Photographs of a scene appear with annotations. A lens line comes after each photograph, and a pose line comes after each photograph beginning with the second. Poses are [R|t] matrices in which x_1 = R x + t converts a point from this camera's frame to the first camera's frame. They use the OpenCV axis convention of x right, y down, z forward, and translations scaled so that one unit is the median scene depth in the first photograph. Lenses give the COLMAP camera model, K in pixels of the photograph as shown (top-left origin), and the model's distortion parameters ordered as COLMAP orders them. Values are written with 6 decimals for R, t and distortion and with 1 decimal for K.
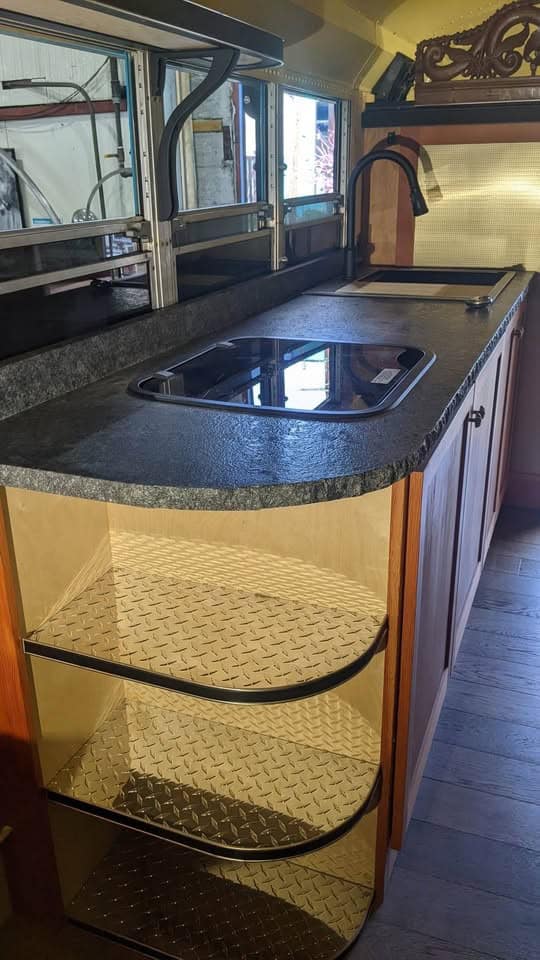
lens RADIAL K [[771.1, 0, 270.0], [0, 771.1, 480.0], [0, 0, 1]] dist [0.102999, -0.157845]
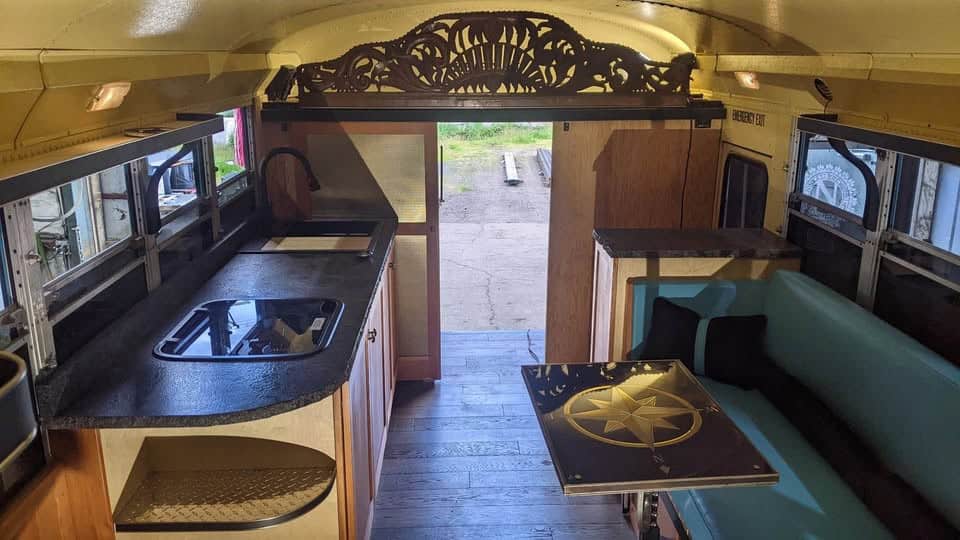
lens RADIAL K [[771.1, 0, 480.0], [0, 771.1, 270.0], [0, 0, 1]] dist [0.102999, -0.157845]
pose [[0.915435, -0.089313, 0.392431, -0.114553], [0.132034, 0.987747, -0.083198, -0.040863], [-0.380192, 0.127977, 0.916011, -0.446832]]
